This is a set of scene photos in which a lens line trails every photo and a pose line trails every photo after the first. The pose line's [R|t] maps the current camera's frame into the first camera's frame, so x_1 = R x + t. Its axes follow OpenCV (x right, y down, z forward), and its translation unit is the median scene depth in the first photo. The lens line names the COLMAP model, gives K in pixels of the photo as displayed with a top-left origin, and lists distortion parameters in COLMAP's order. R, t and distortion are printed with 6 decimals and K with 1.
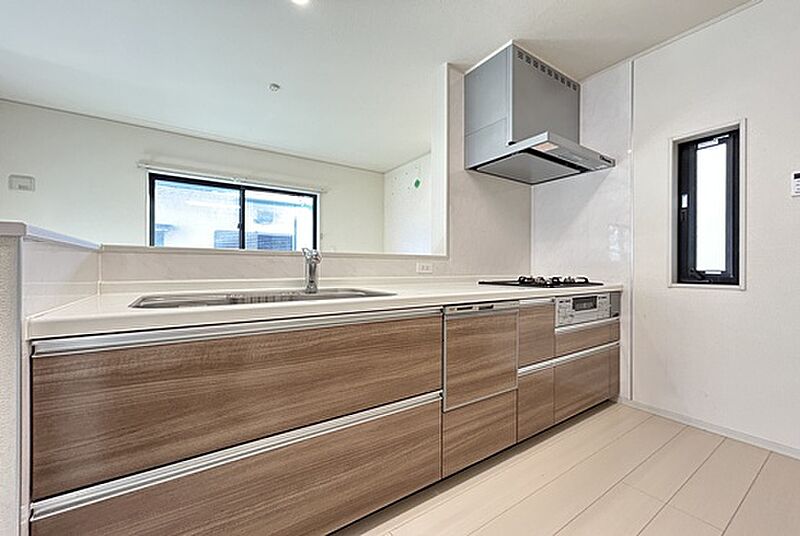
lens RADIAL K [[323.5, 0, 400.0], [0, 323.5, 268.0], [0, 0, 1]] dist [0.001837, 0.000074]
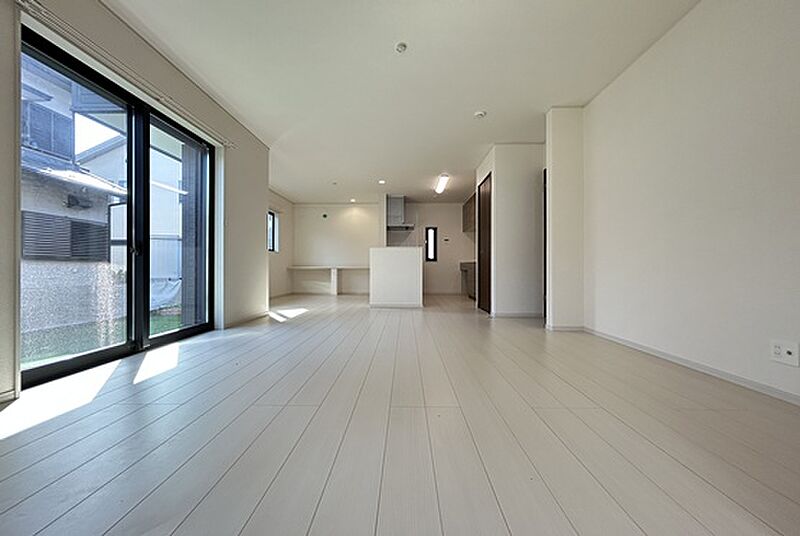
lens RADIAL K [[323.5, 0, 400.0], [0, 323.5, 268.0], [0, 0, 1]] dist [0.001837, 0.000074]
pose [[0.579849, -0.001331, 0.814723, -2.570268], [0.000914, 0.999999, 0.000983, 0.120195], [-0.814724, 0.000174, 0.579849, -1.068885]]
